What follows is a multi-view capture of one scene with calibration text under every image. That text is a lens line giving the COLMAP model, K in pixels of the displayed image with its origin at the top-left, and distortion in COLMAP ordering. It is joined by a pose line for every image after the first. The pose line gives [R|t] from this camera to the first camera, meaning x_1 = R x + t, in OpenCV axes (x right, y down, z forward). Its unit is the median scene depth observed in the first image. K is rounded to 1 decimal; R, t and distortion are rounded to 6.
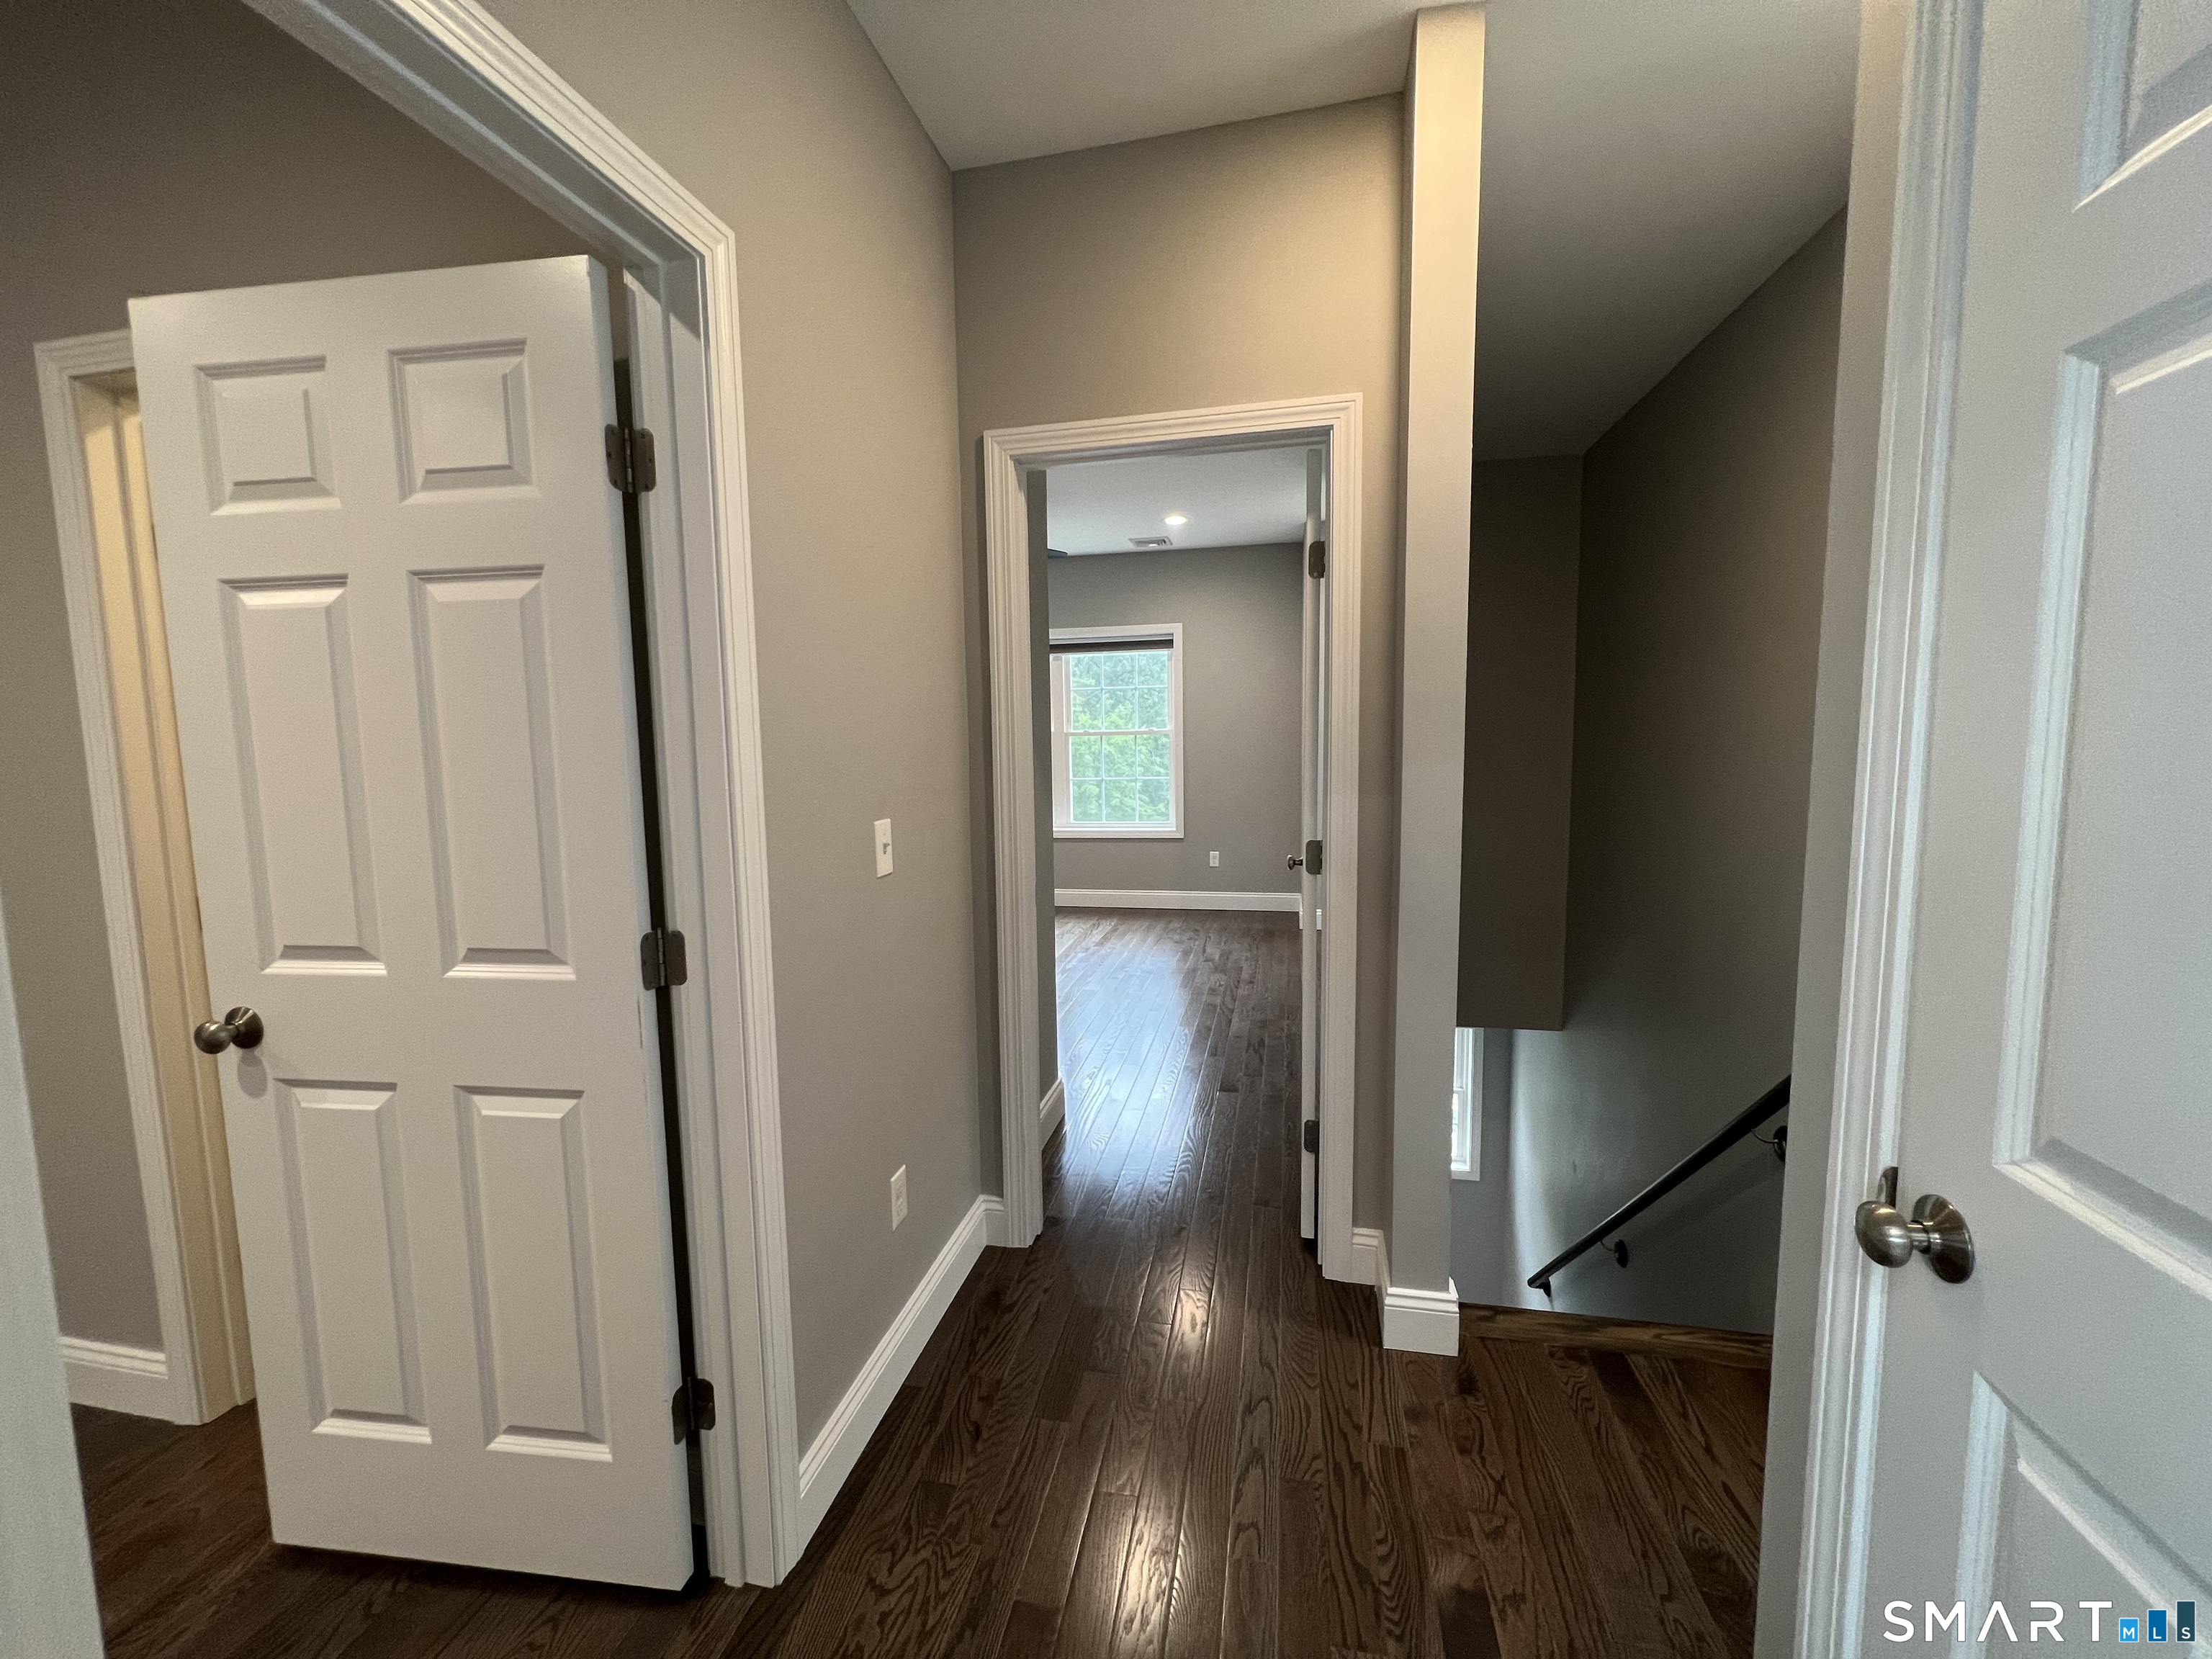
lens RADIAL K [[884.0, 0, 1106.5], [0, 884.0, 824.6], [0, 0, 1]] dist [-0.002149, 0.000295]
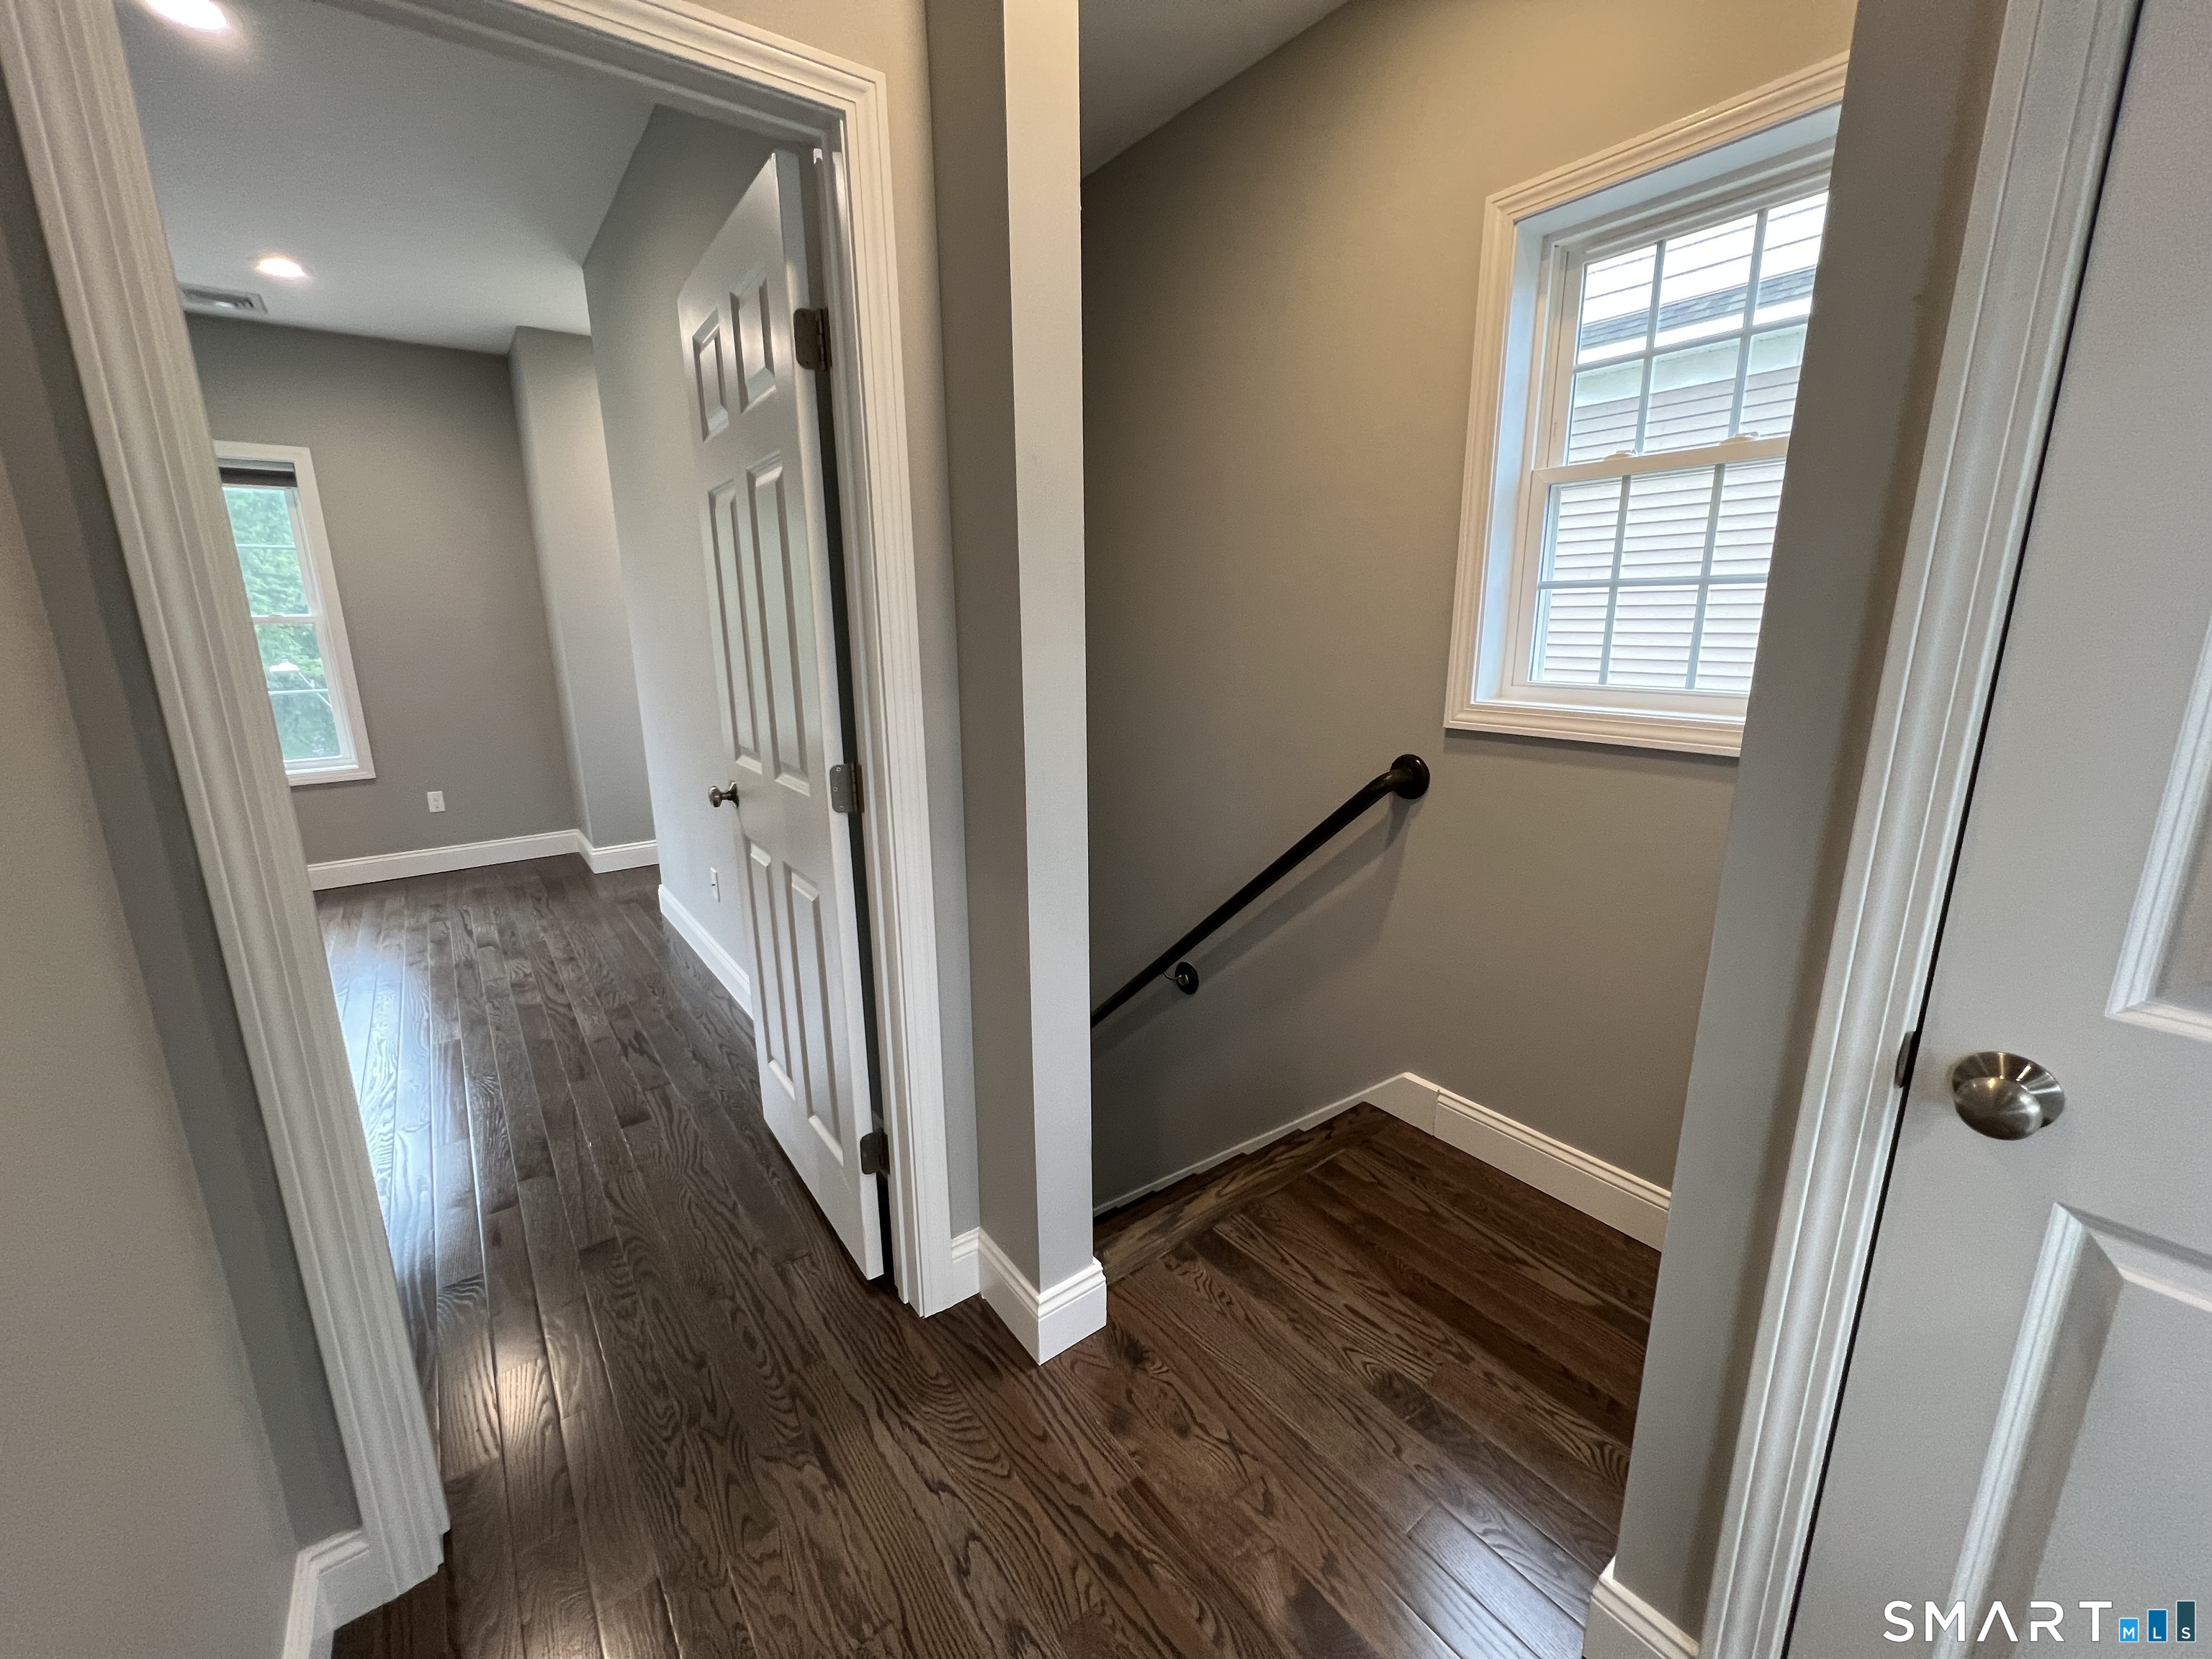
lens RADIAL K [[884.0, 0, 1106.0], [0, 884.0, 823.0], [0, 0, 1]] dist [-0.002149, 0.000295]
pose [[0.658258, -0.162661, 0.735009, -0.169388], [0.077397, 0.985826, 0.148852, -0.027827], [-0.748803, -0.041095, 0.661517, 0.419142]]
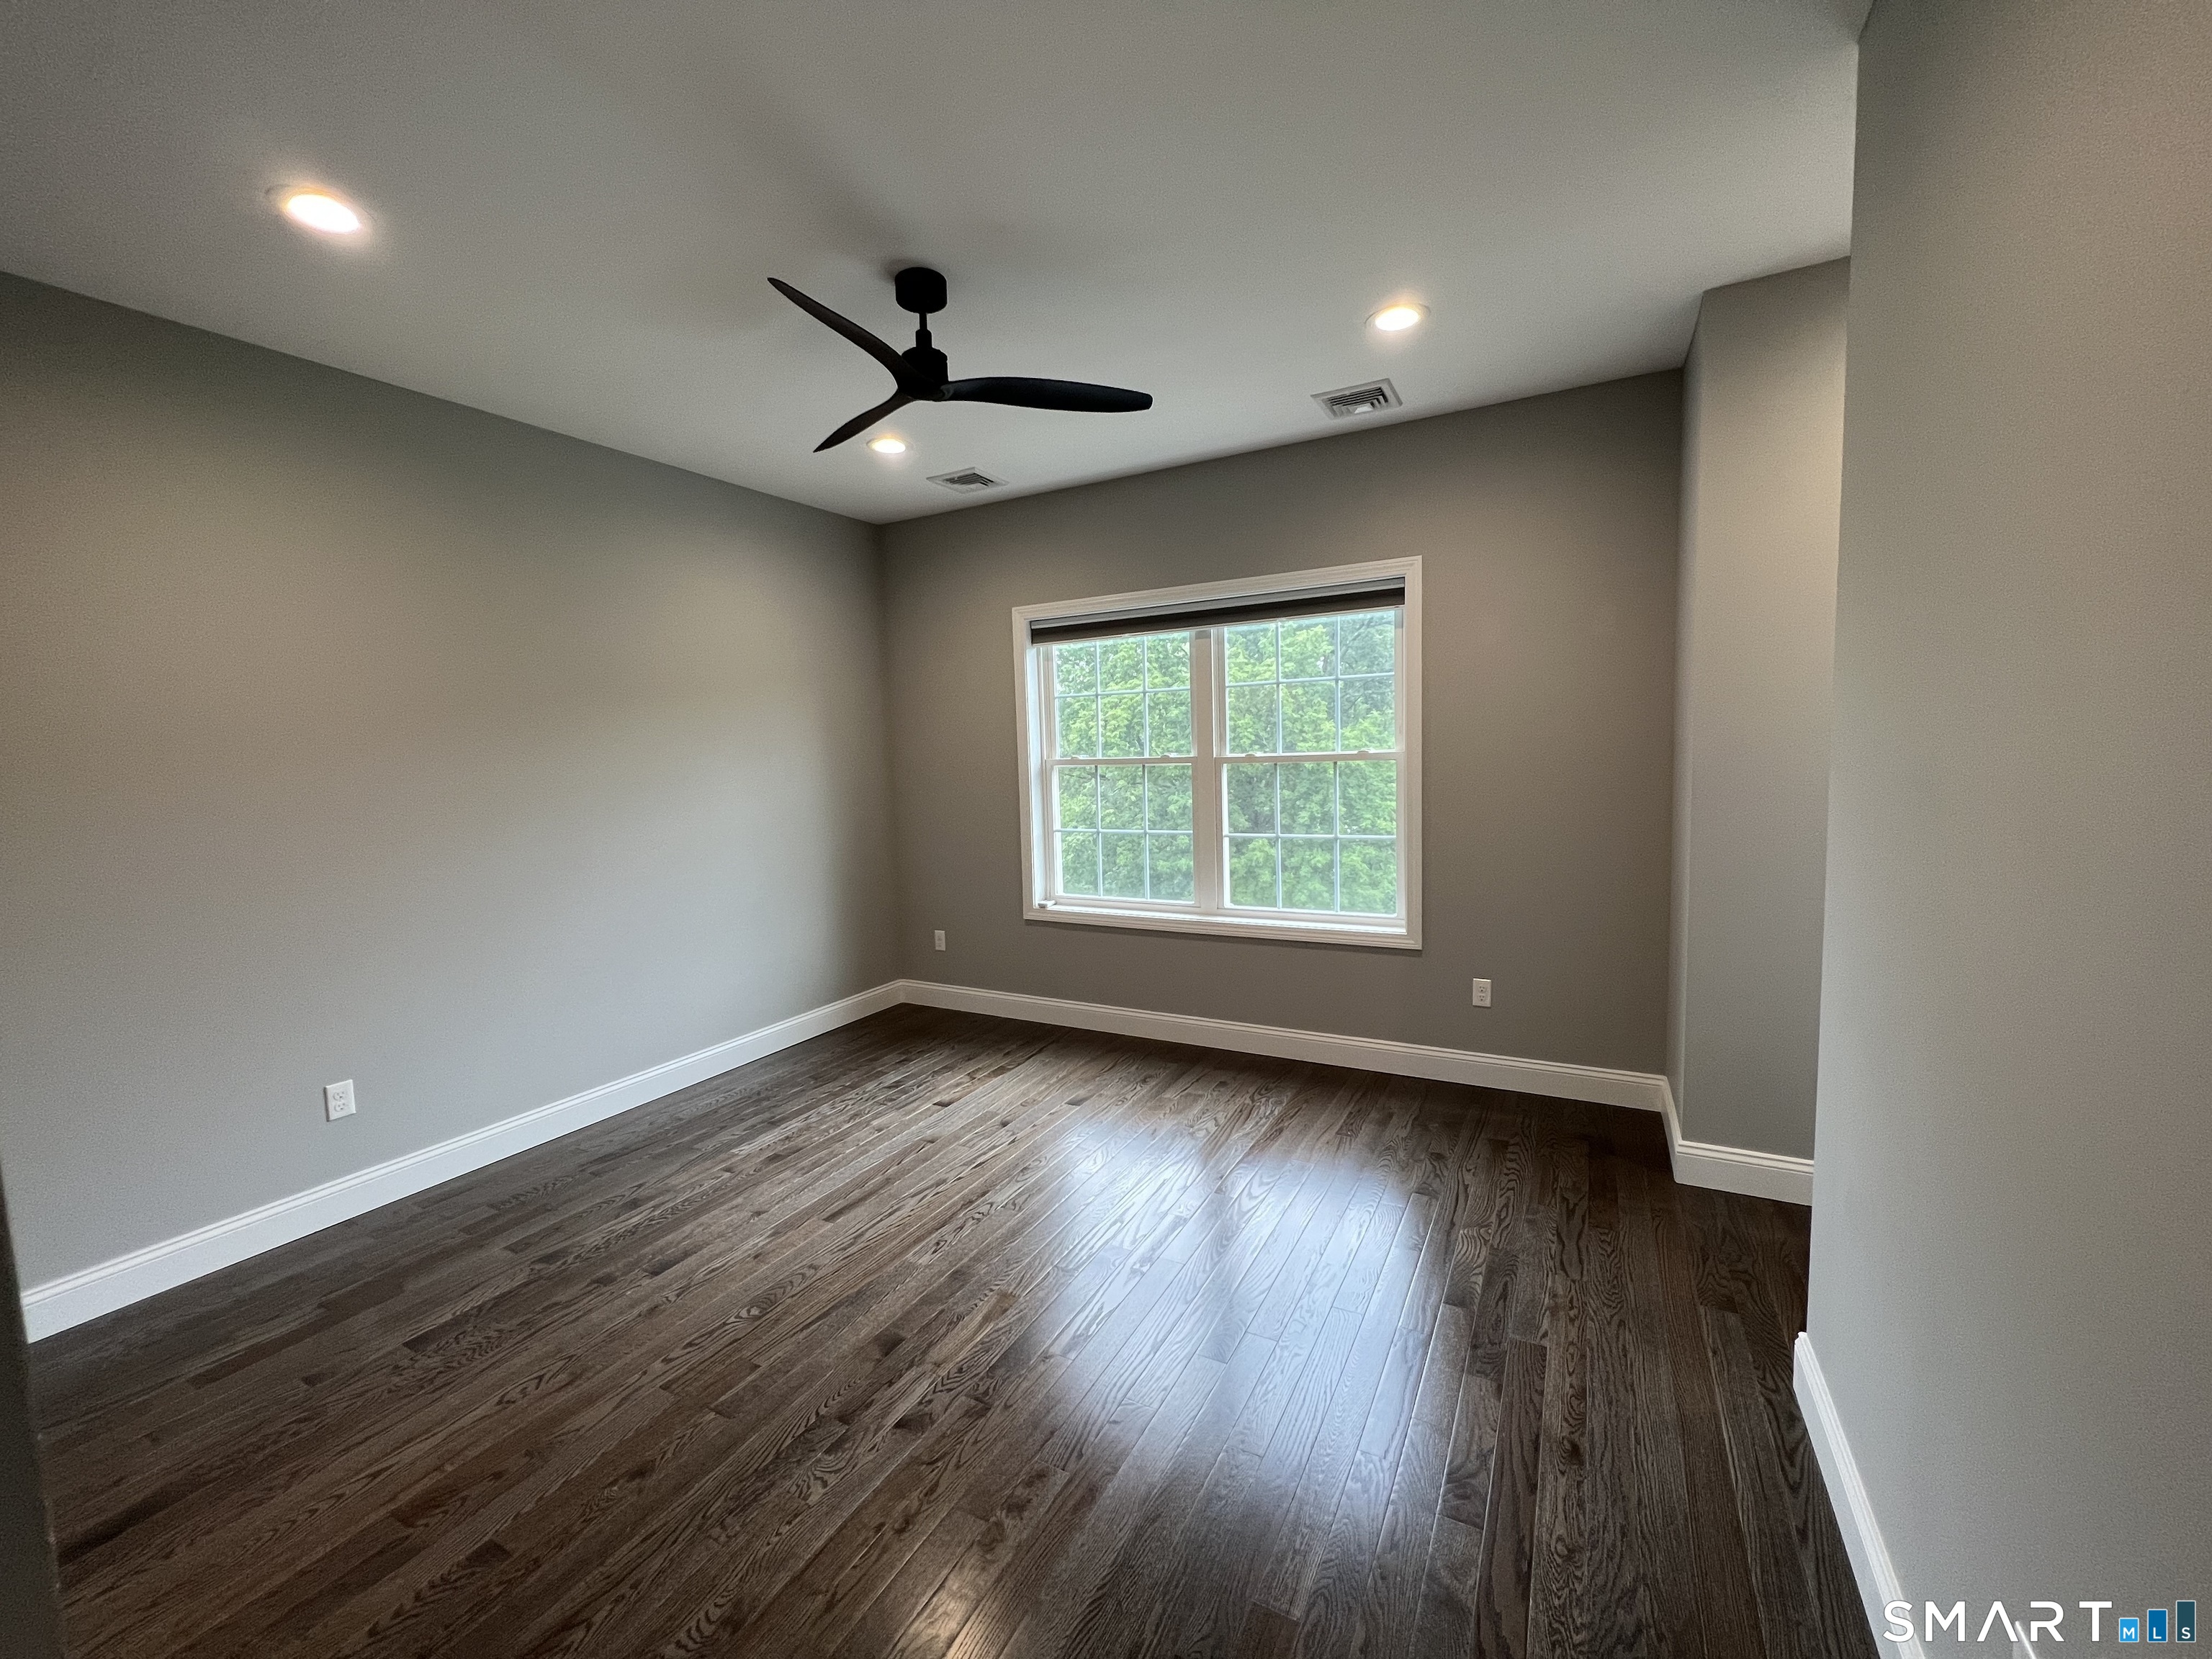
lens RADIAL K [[884.0, 0, 1092.9], [0, 884.0, 824.1], [0, 0, 1]] dist [-0.002149, 0.000295]
pose [[0.954267, 0.014061, -0.298626, 0.192833], [-0.017108, 0.999825, -0.007592, -0.191092], [0.298467, 0.012354, 0.954340, 1.438862]]
